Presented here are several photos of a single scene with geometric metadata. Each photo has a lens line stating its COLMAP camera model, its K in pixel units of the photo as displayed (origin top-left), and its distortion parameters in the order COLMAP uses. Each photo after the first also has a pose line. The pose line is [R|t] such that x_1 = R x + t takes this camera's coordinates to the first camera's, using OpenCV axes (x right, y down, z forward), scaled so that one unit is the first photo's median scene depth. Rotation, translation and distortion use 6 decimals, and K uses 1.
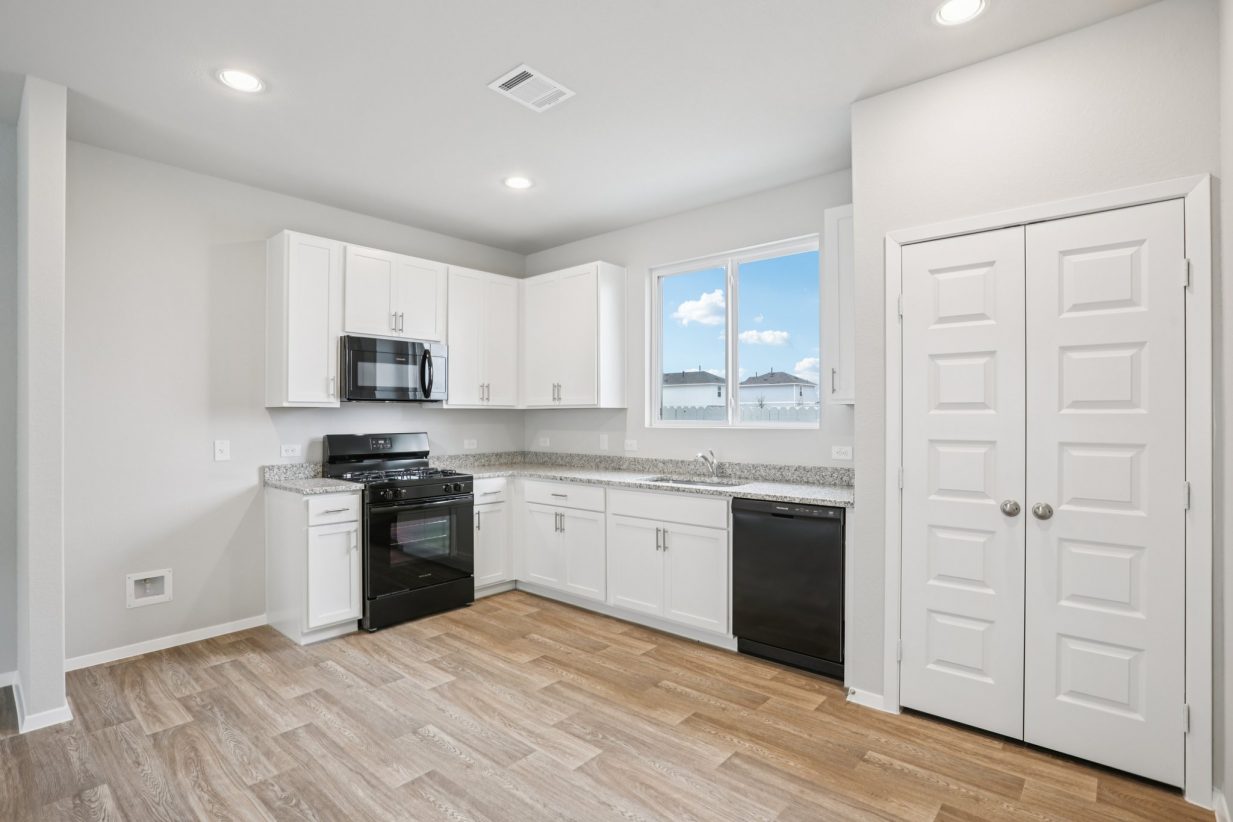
lens RADIAL K [[632.4, 0, 624.9], [0, 632.4, 416.3], [0, 0, 1]] dist [-0.005480, 0.002368]
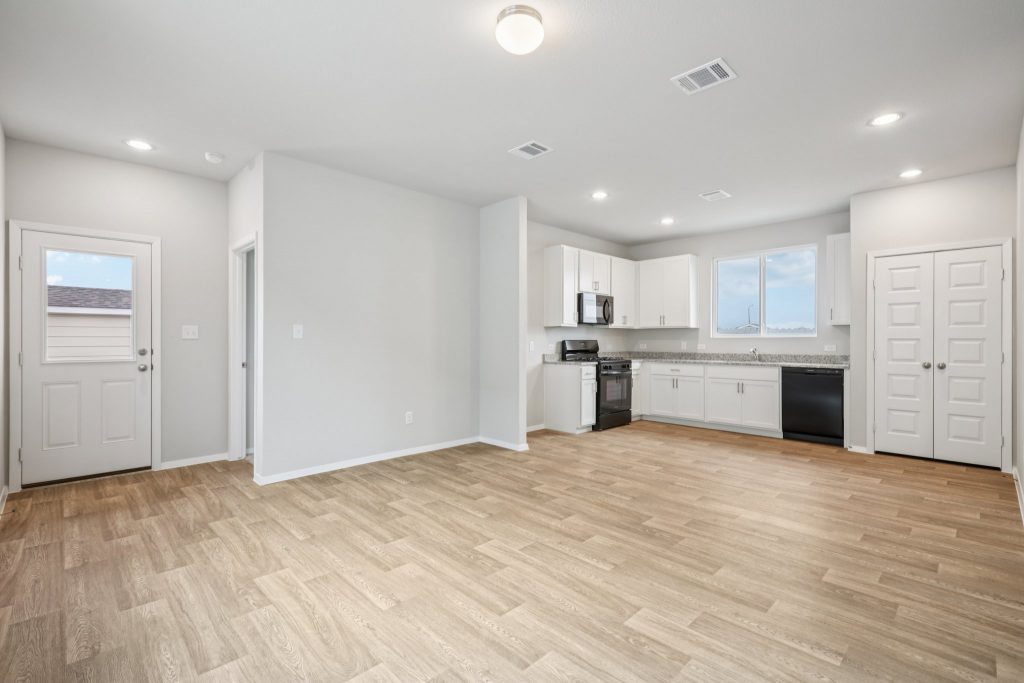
lens RADIAL K [[470.7, 0, 524.9], [0, 470.7, 339.5], [0, 0, 1]] dist [-0.002808, 0.000870]
pose [[0.998026, 0.002026, -0.062772, -0.566746], [-0.002073, 0.999998, -0.000687, 0.032108], [0.062770, 0.000816, 0.998028, -0.628806]]
